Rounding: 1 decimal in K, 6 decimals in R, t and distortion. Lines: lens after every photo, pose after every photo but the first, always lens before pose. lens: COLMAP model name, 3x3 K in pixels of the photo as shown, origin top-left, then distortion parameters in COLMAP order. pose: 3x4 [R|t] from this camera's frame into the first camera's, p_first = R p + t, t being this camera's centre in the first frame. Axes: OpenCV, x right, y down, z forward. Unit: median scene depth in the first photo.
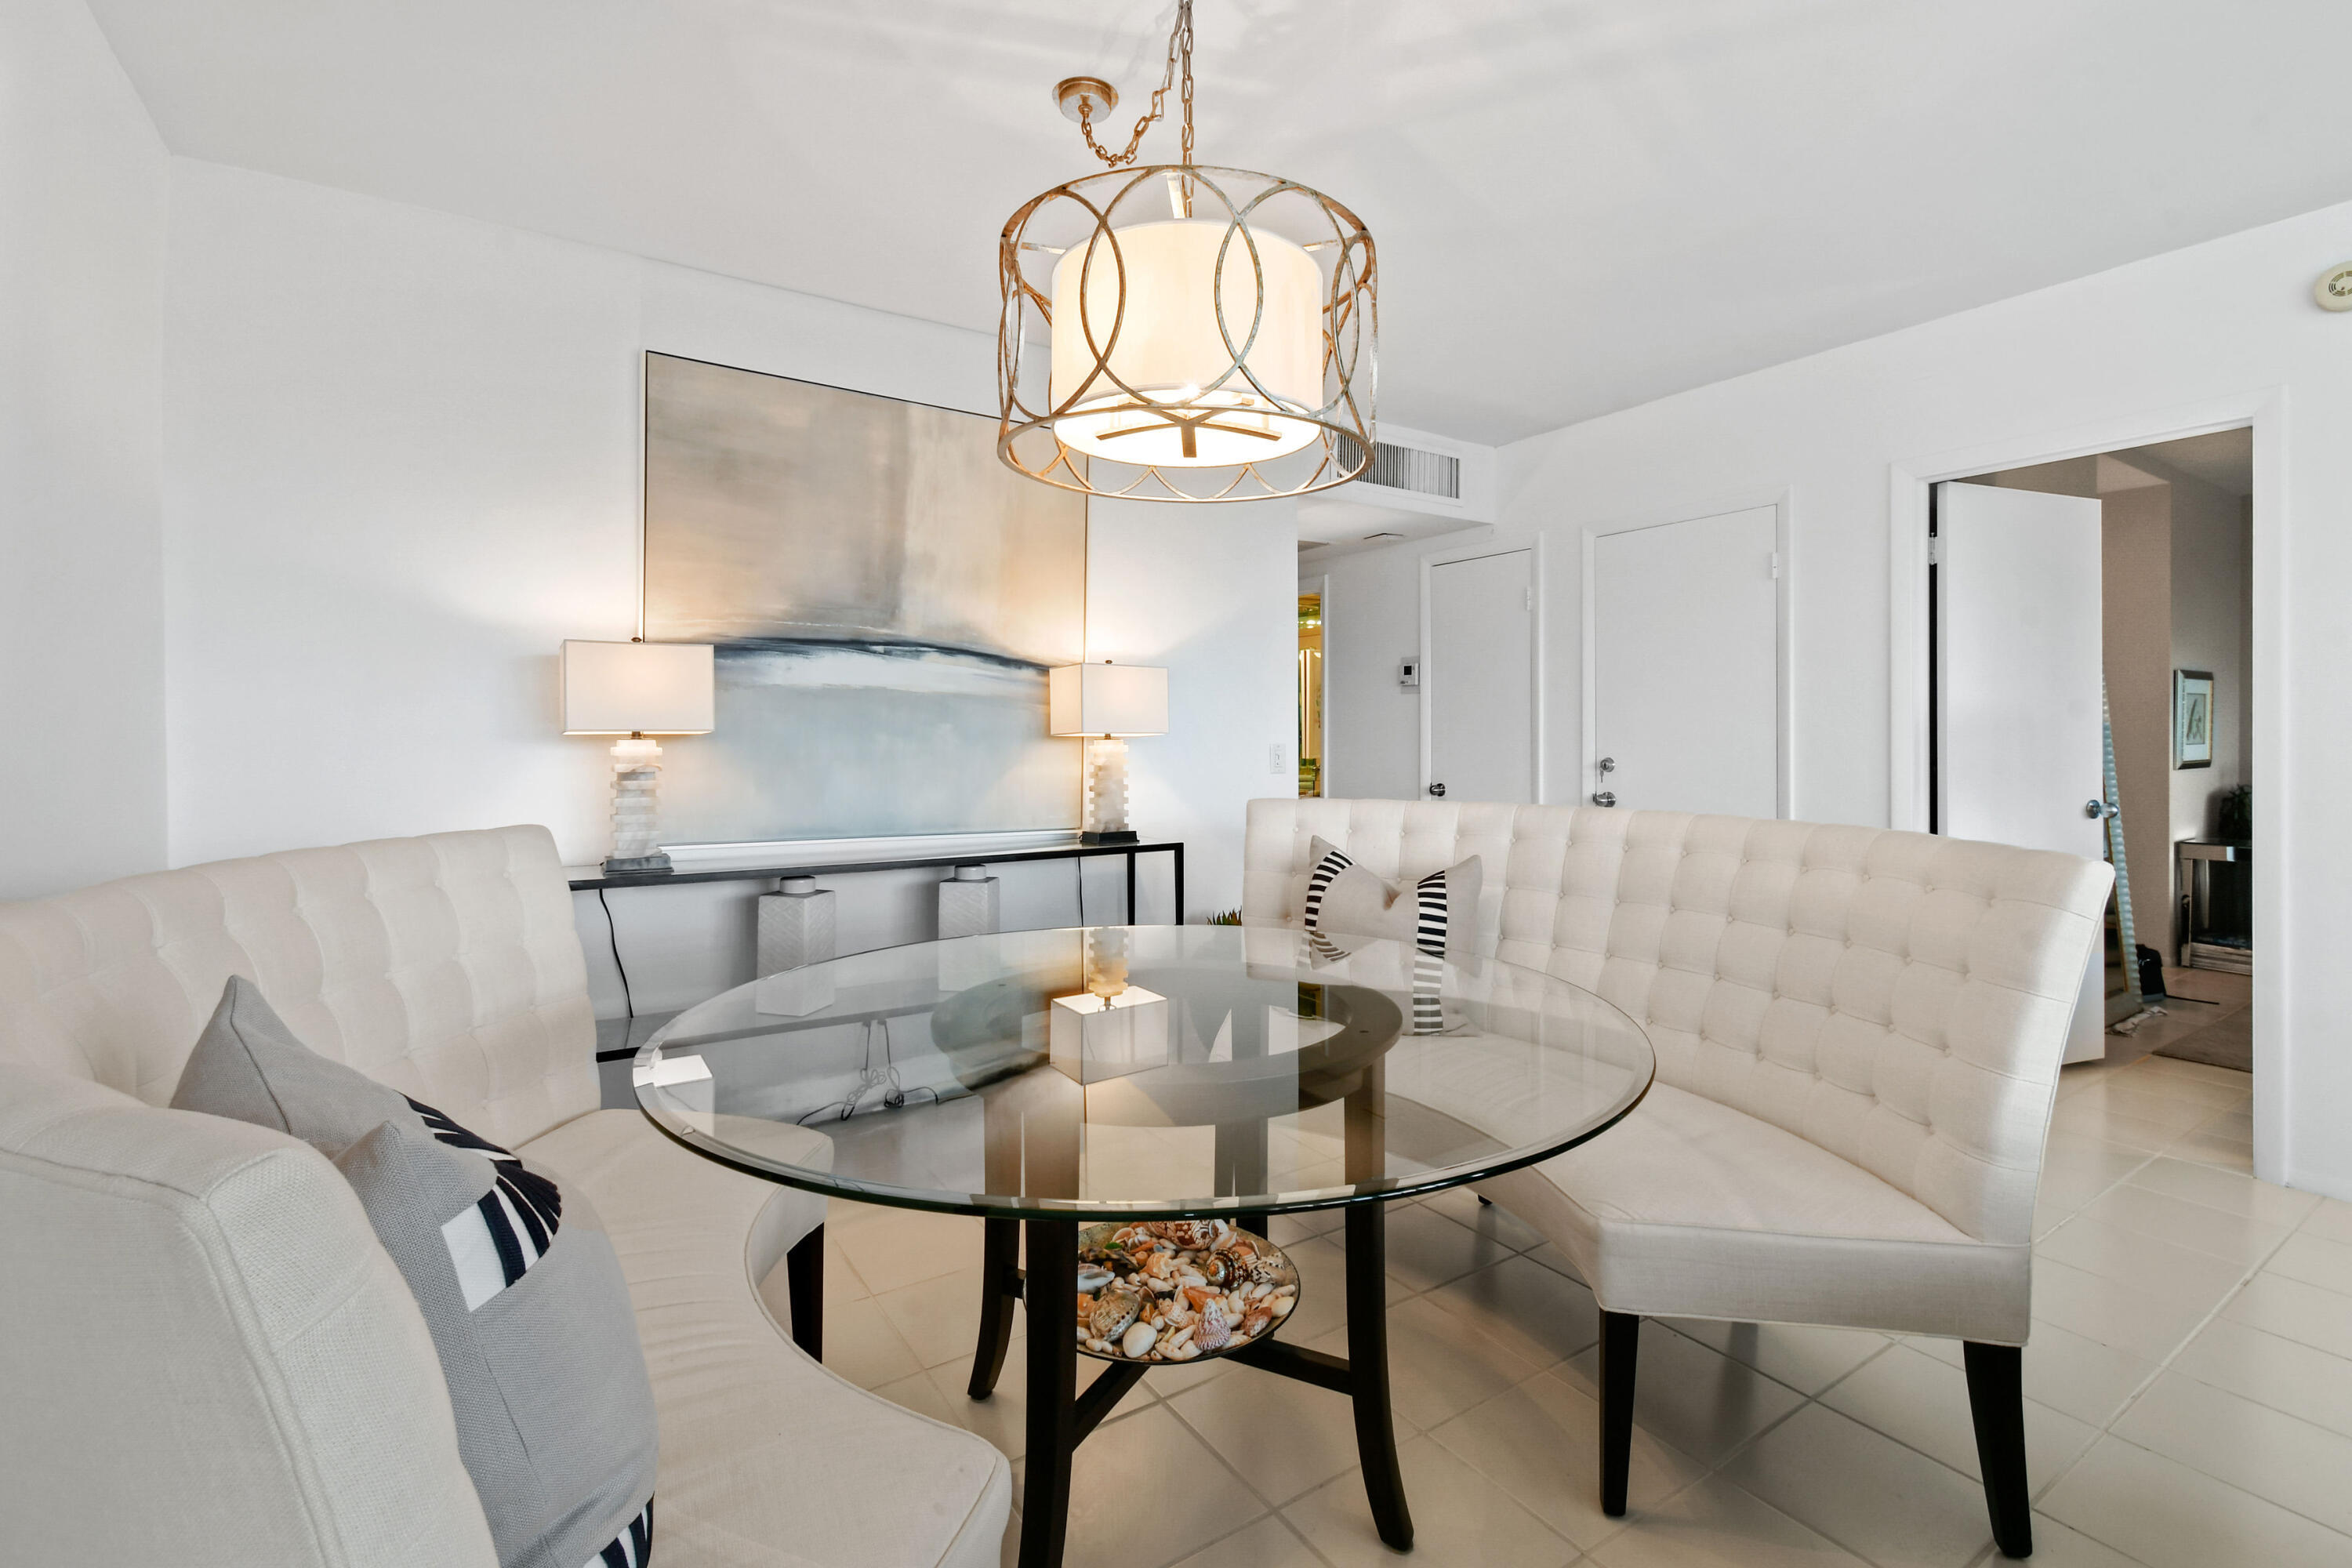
lens RADIAL K [[1055.0, 0, 1197.2], [0, 1055.0, 746.7], [0, 0, 1]] dist [-0.000686, -0.000269]
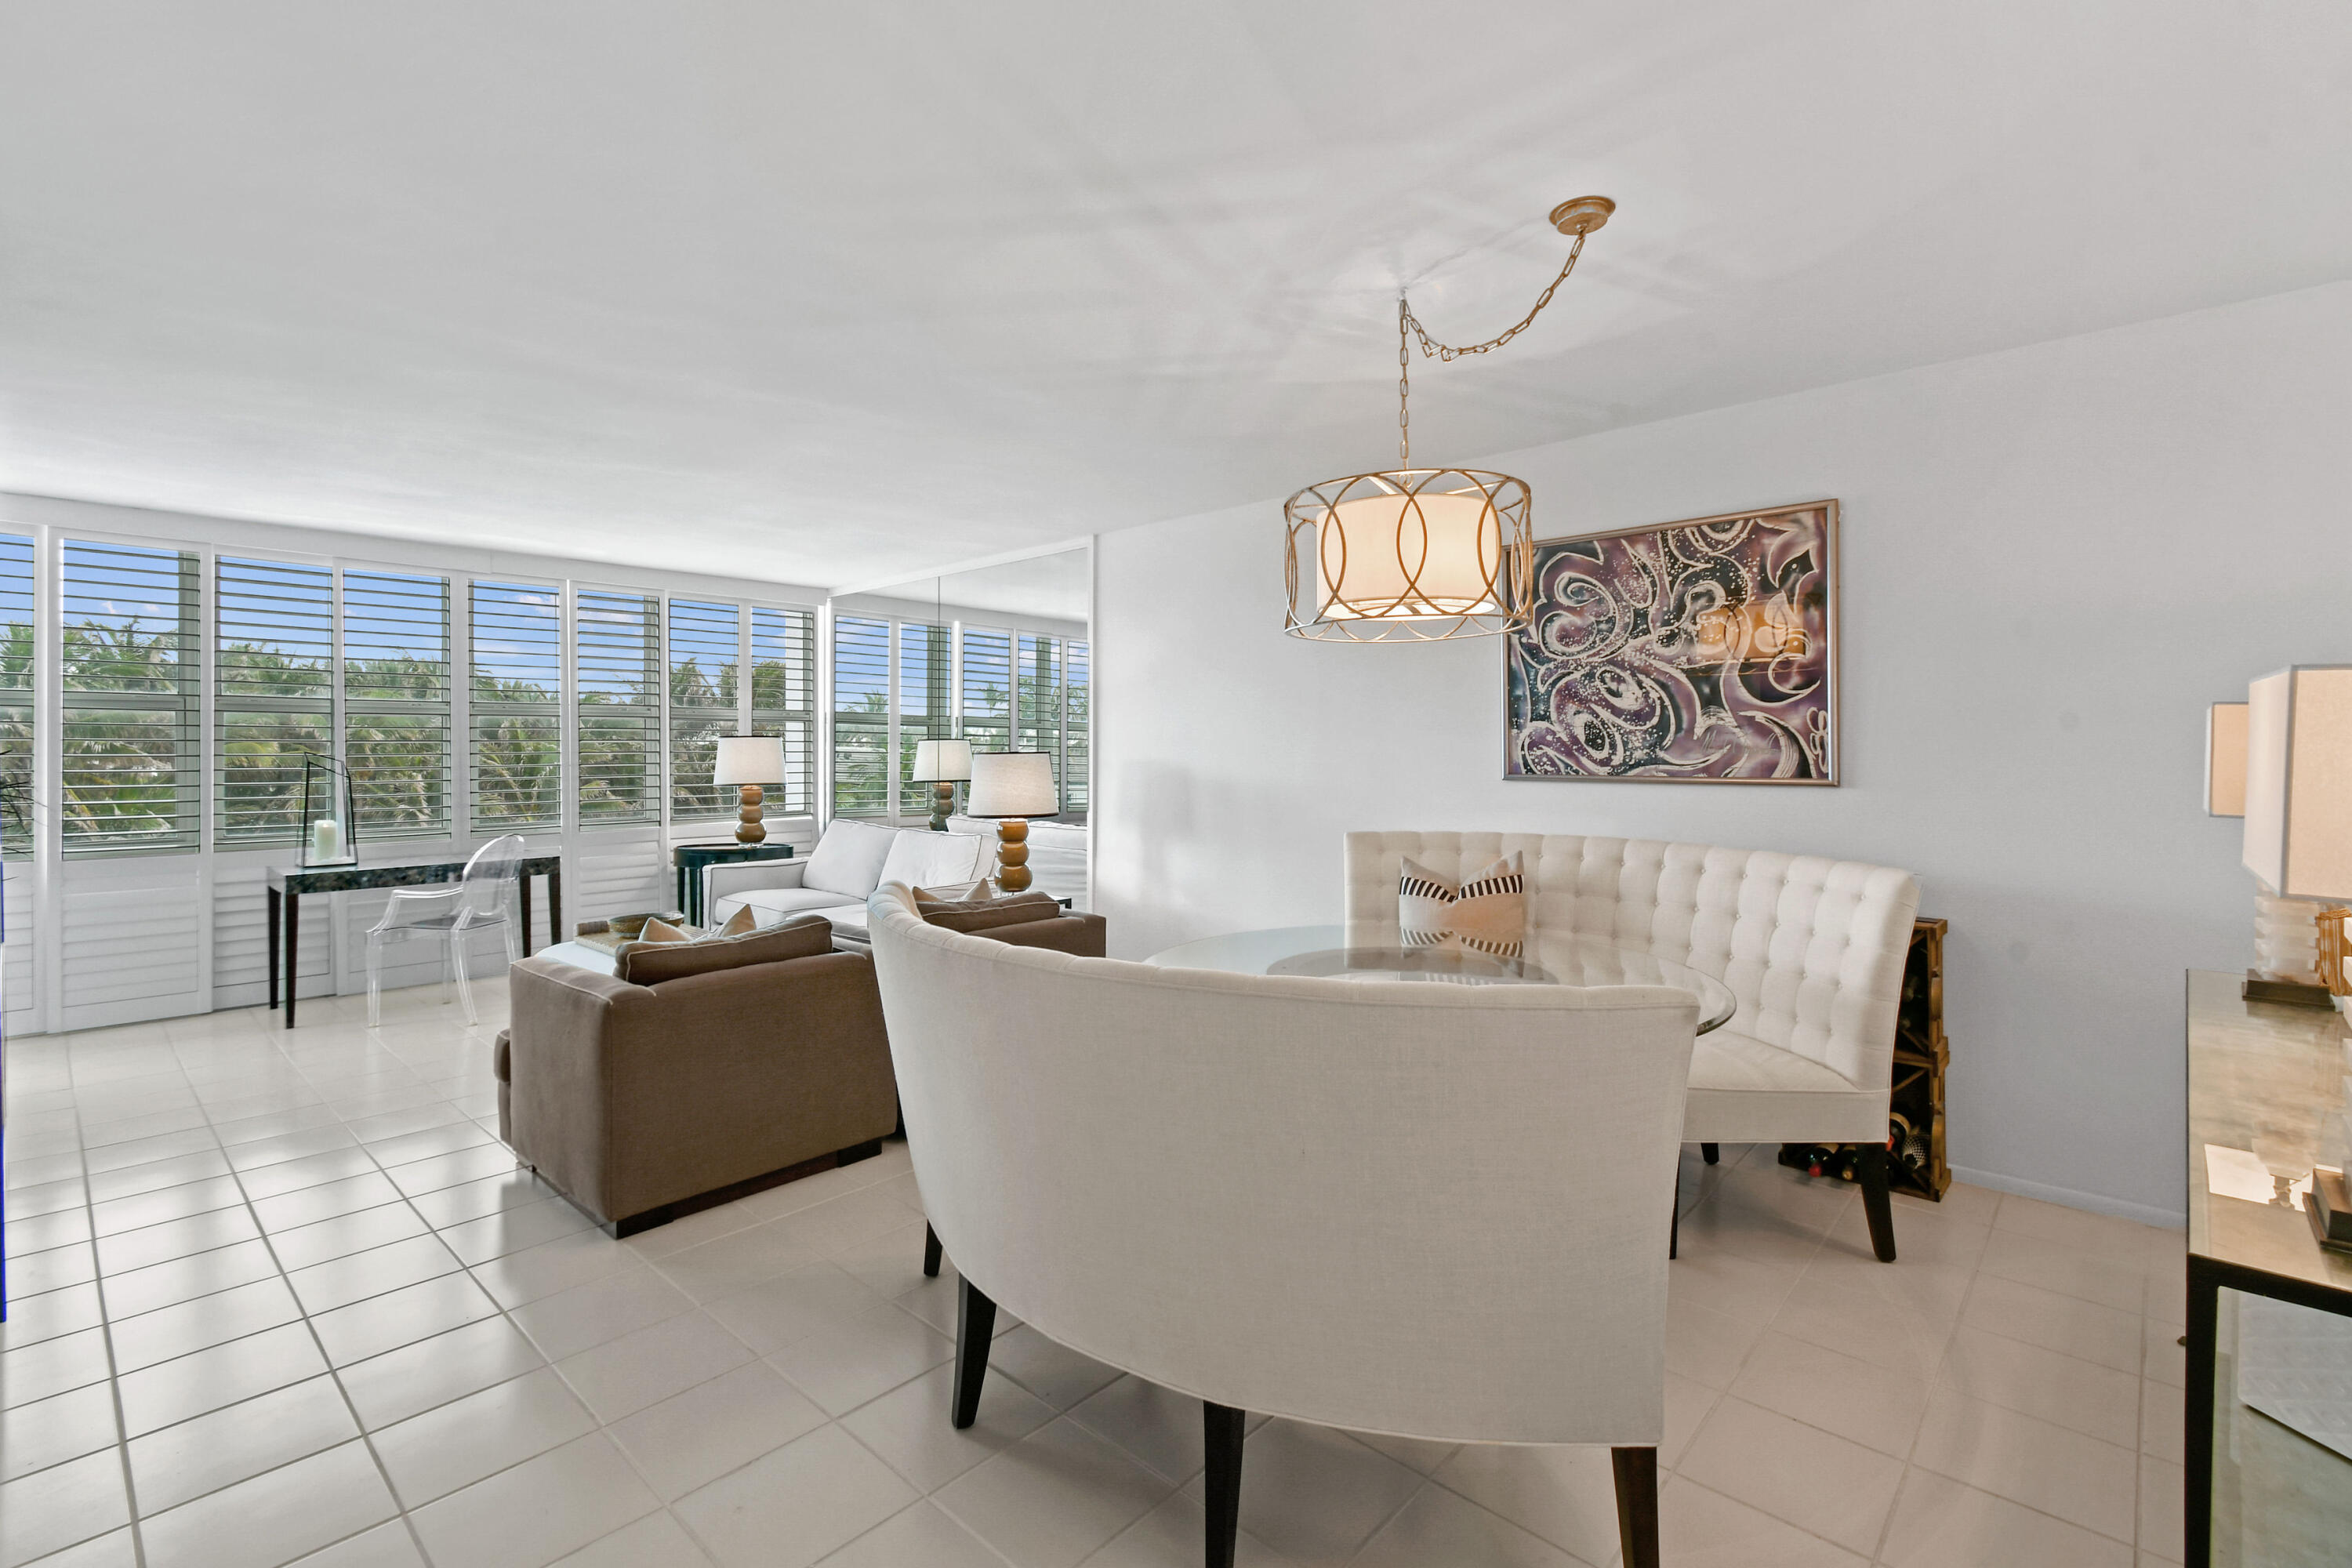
lens RADIAL K [[1055.0, 0, 1197.2], [0, 1055.0, 746.7], [0, 0, 1]] dist [-0.000686, -0.000269]
pose [[-0.970633, 0.002520, -0.240553, 0.352929], [0.000740, 0.999972, 0.007486, -0.058524], [0.240565, 0.007088, -0.970607, 1.304997]]
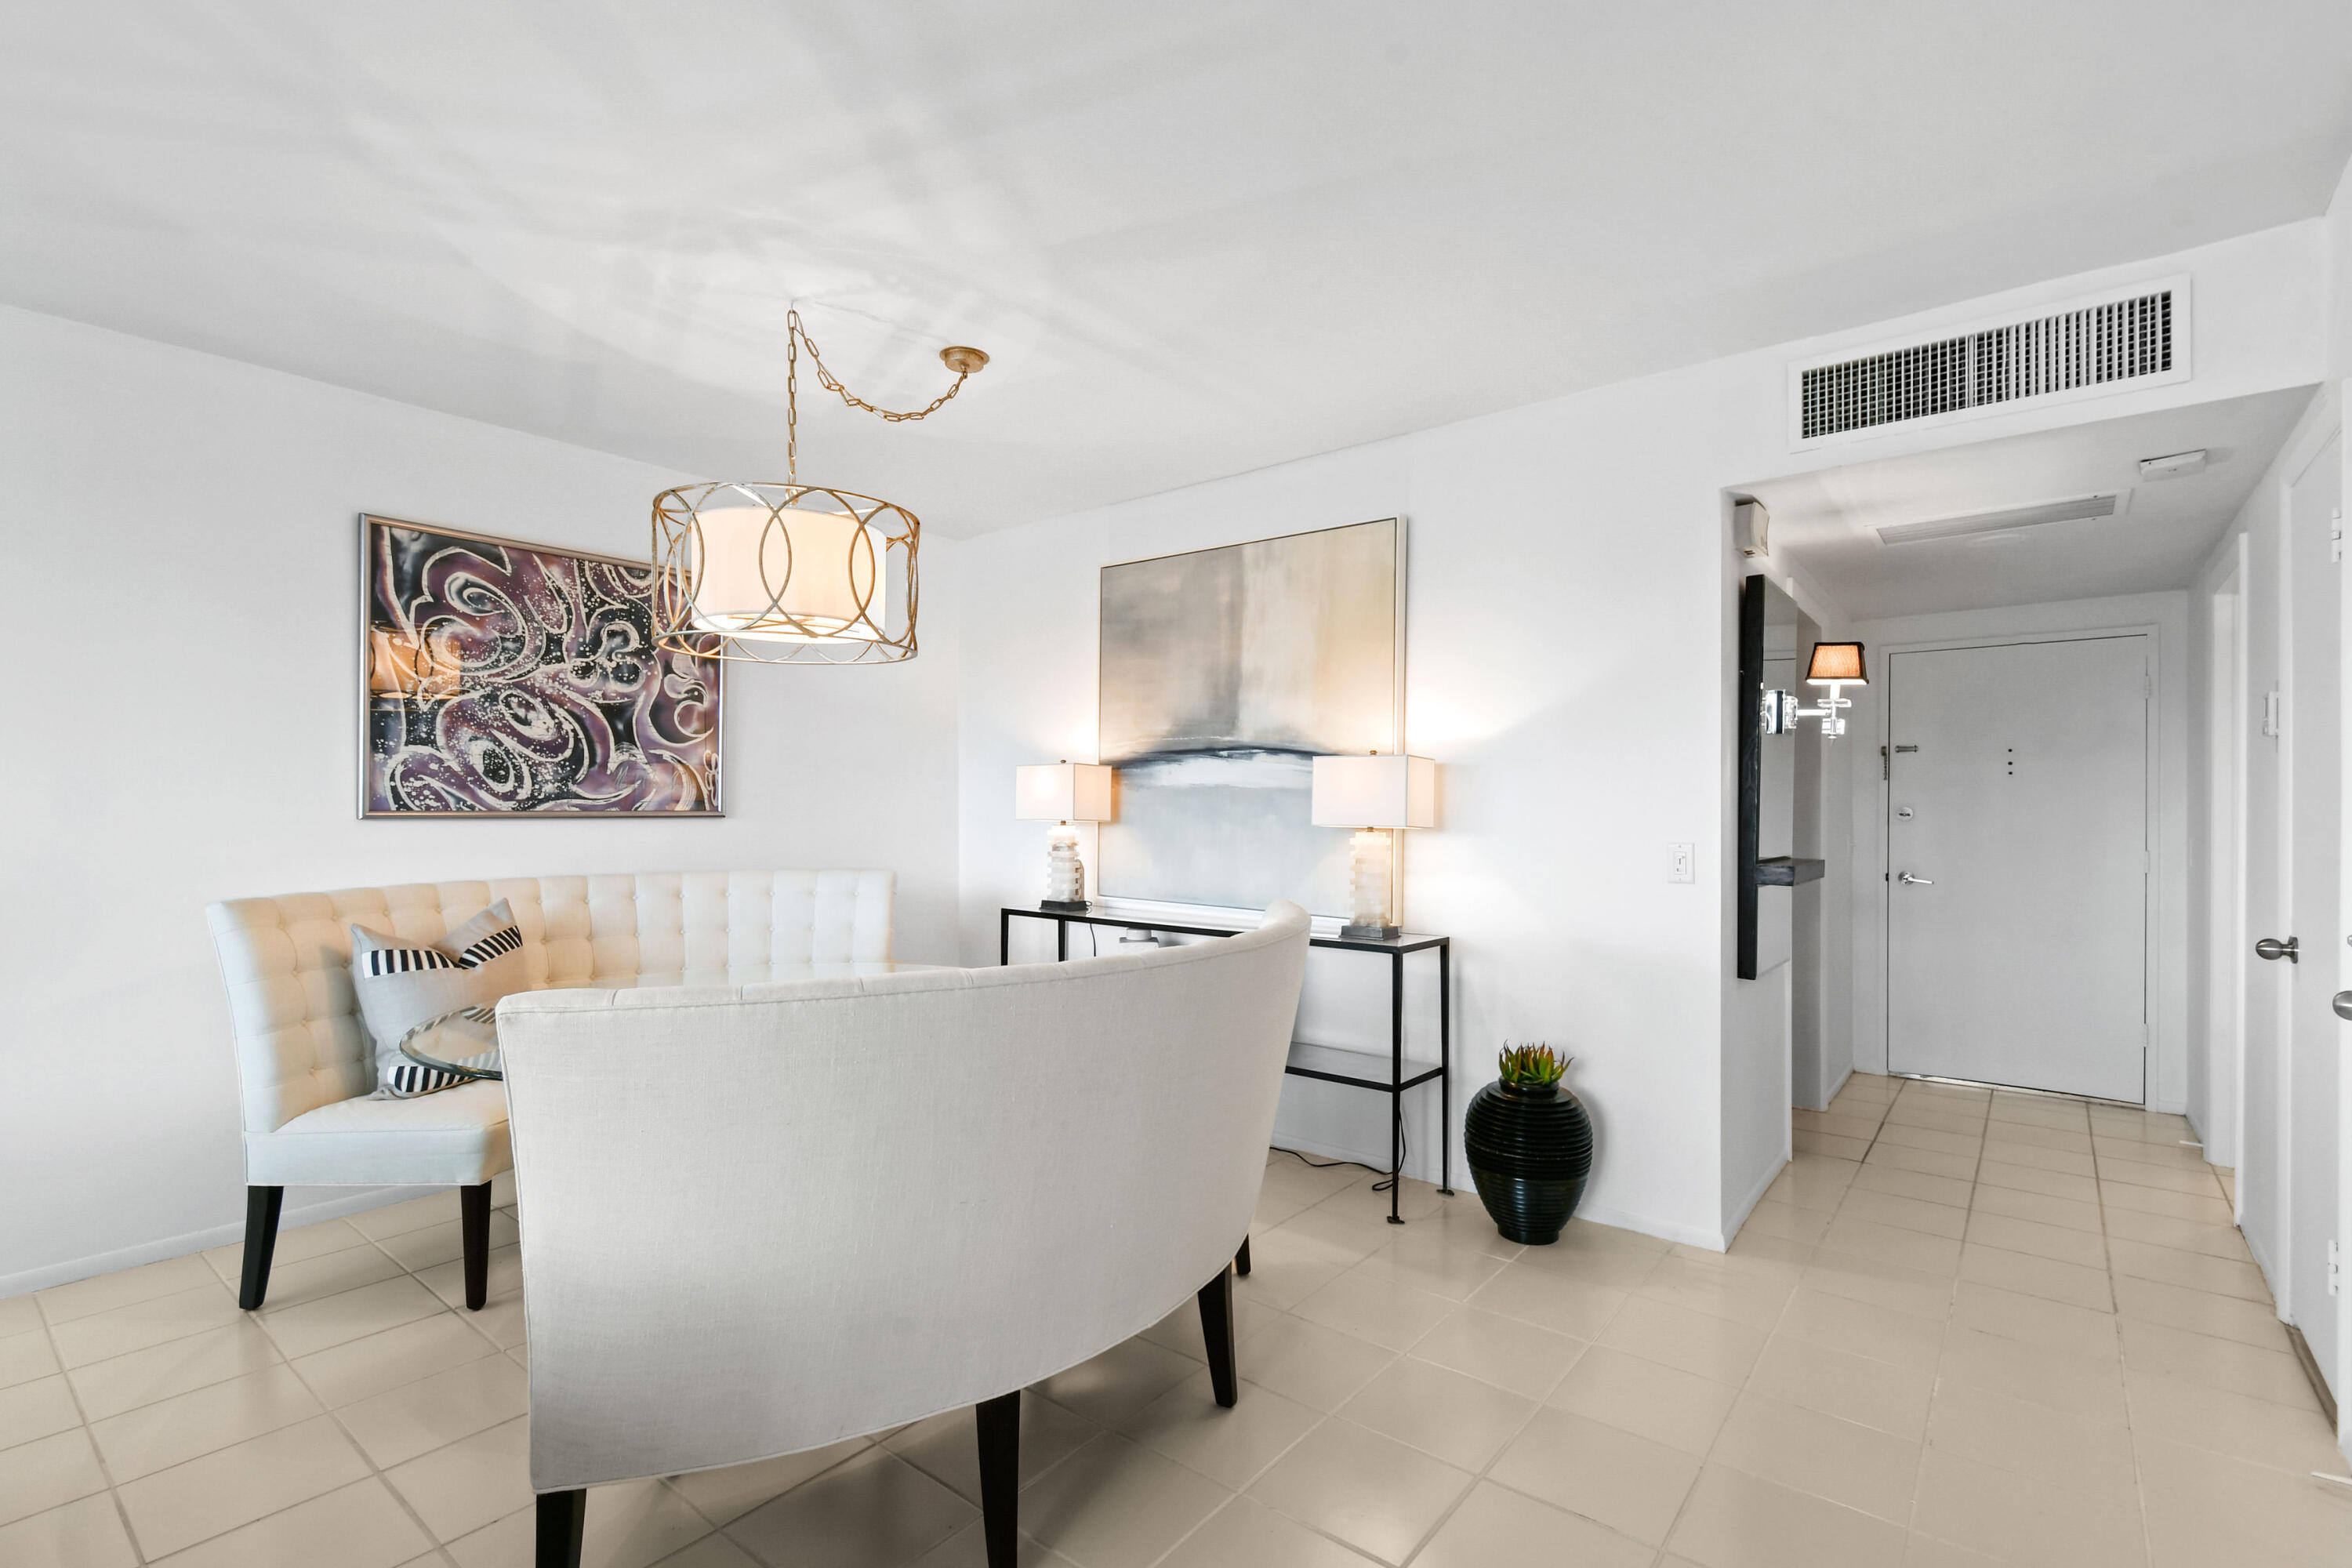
lens RADIAL K [[1061.5, 0, 1183.2], [0, 1061.5, 806.5], [0, 0, 1]] dist [0.000790, 0.000328]
pose [[0.303016, 0.001916, -0.952984, 0.857927], [-0.013207, 0.999910, -0.002189, -0.027720], [0.952894, 0.013249, 0.303014, 0.579957]]
